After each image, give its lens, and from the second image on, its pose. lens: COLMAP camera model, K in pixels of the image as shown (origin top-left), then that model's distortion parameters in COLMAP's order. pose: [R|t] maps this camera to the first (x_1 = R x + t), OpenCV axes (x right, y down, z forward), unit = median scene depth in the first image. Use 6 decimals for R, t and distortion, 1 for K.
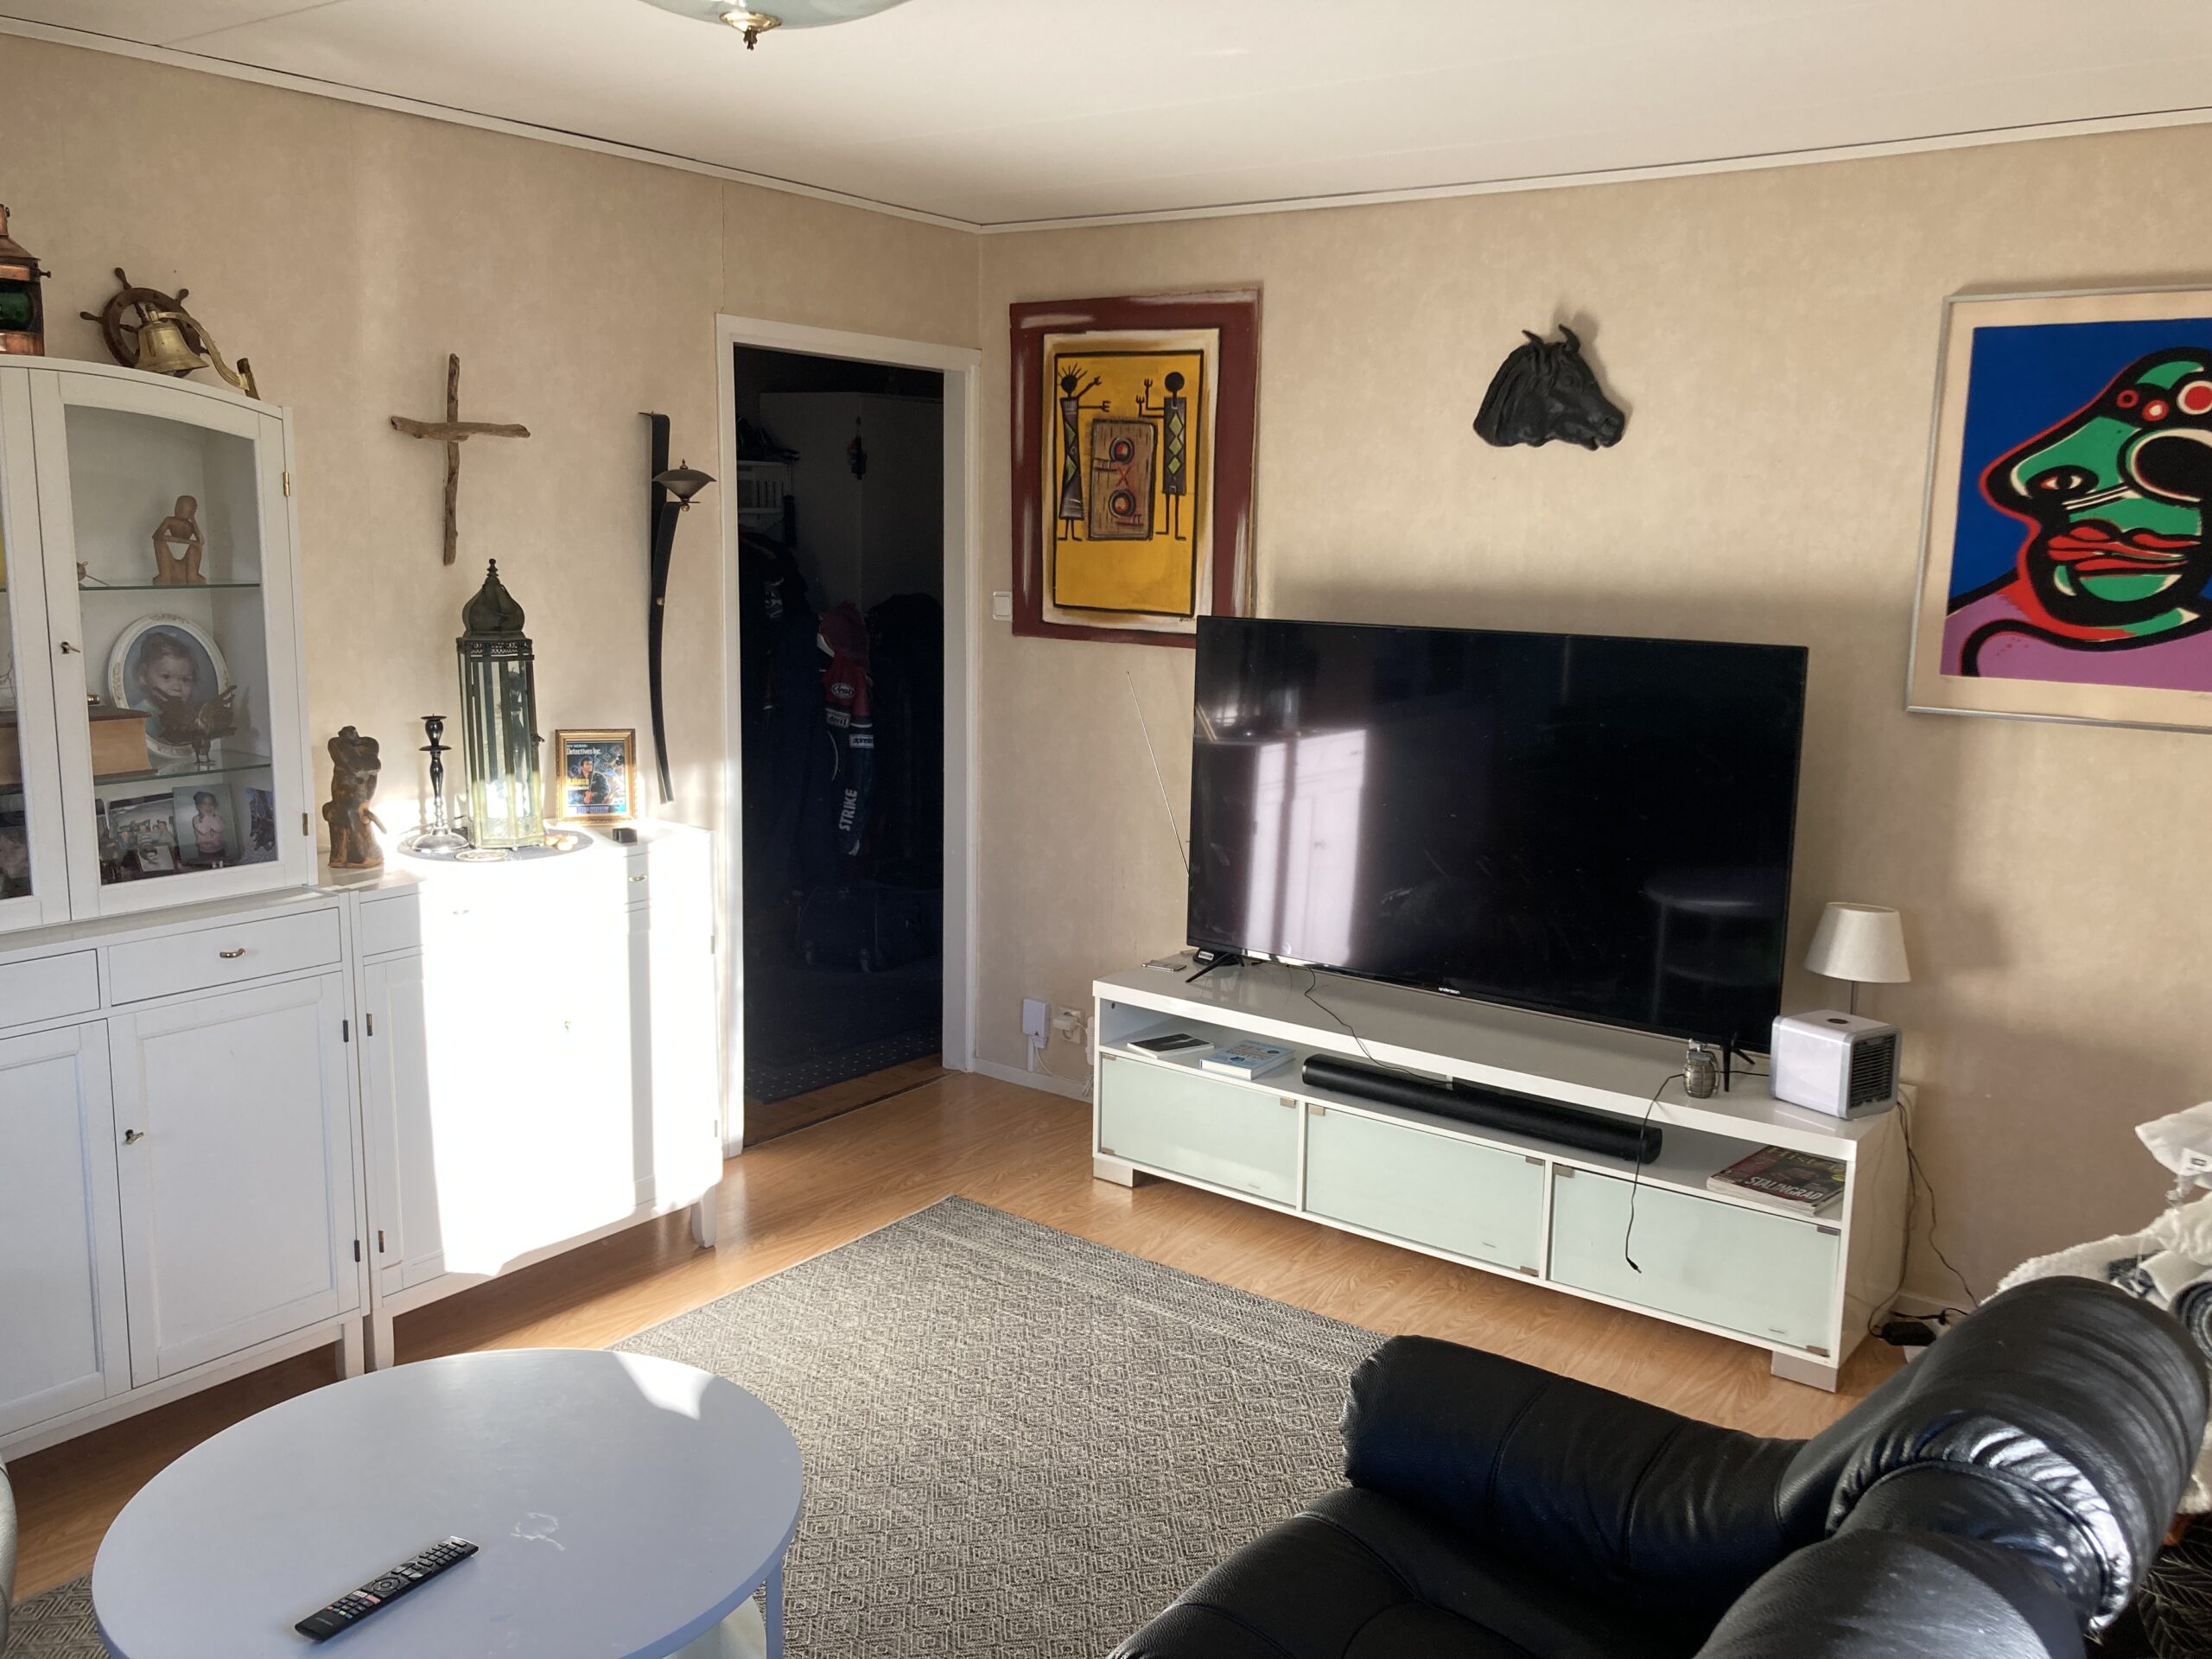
lens RADIAL K [[1806.7, 0, 1106.8], [0, 1806.7, 813.7], [0, 0, 1]] dist [-0.000188, 0.003406]
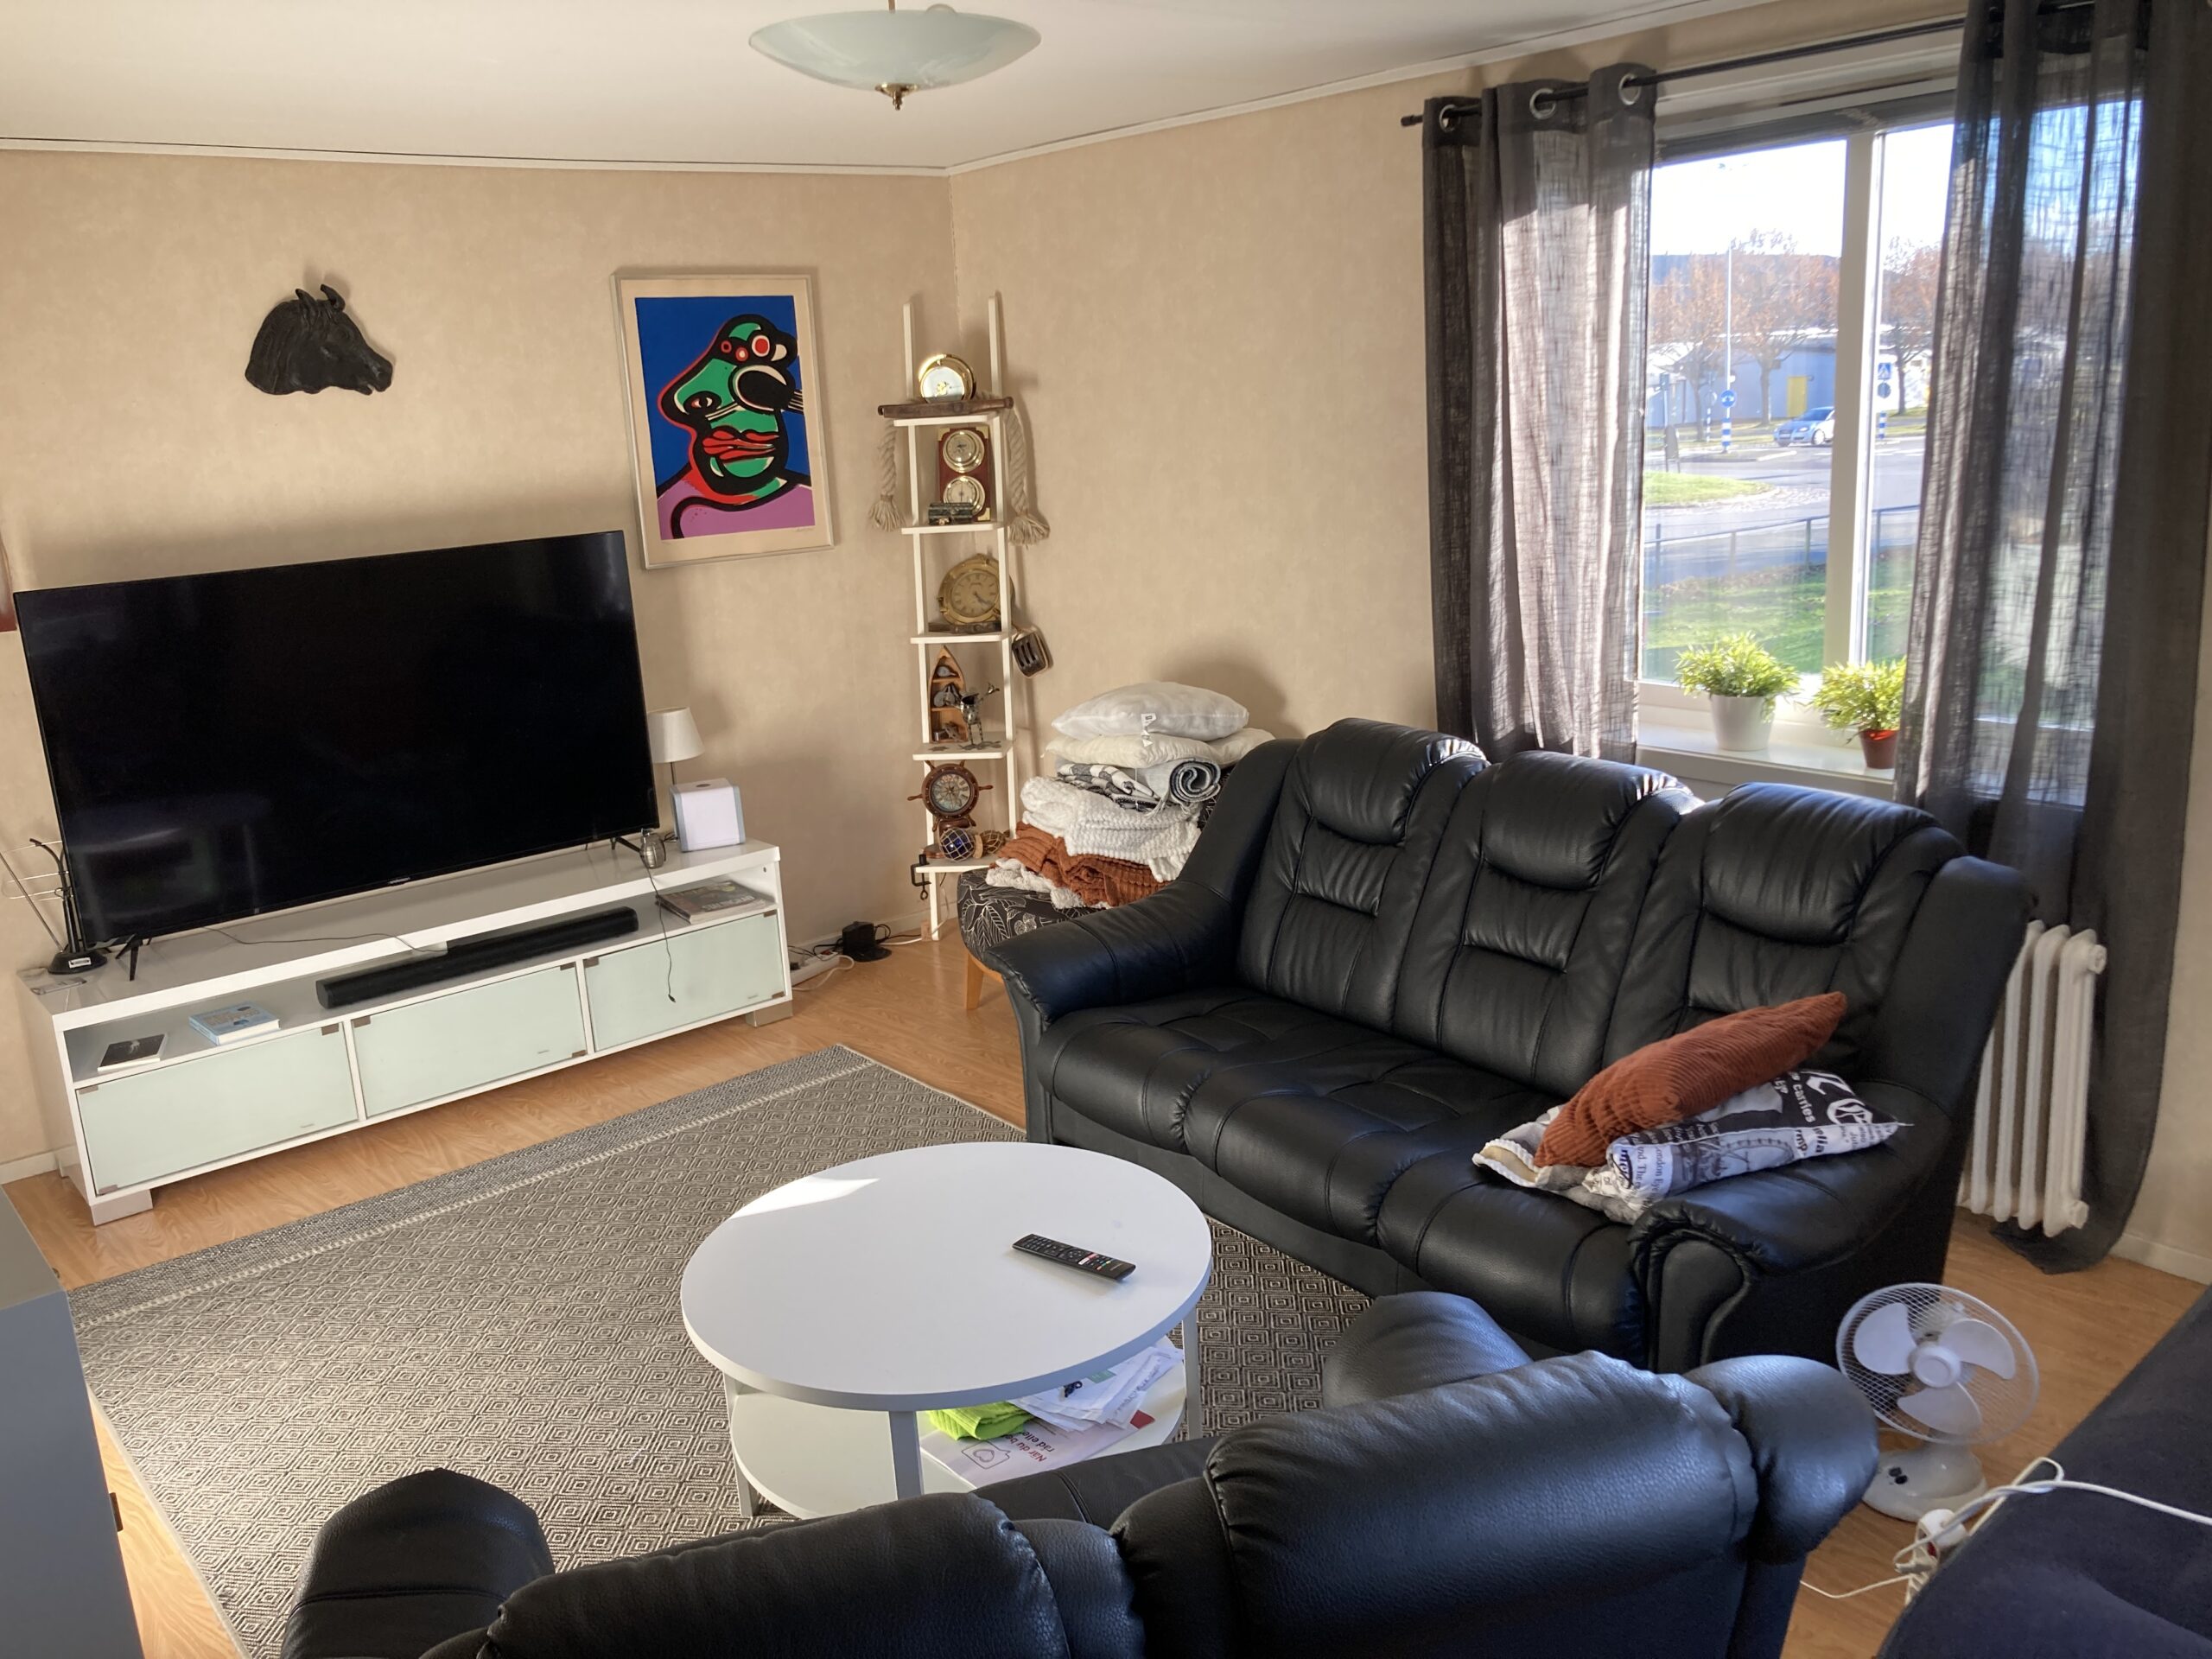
lens RADIAL K [[1806.7, 0, 1105.0], [0, 1806.7, 836.6], [0, 0, 1]] dist [-0.000188, 0.003406]
pose [[0.216588, -0.263529, 0.940022, -0.890275], [0.223011, 0.950775, 0.215160, -0.084276], [-0.950450, 0.163034, 0.264696, 0.321959]]
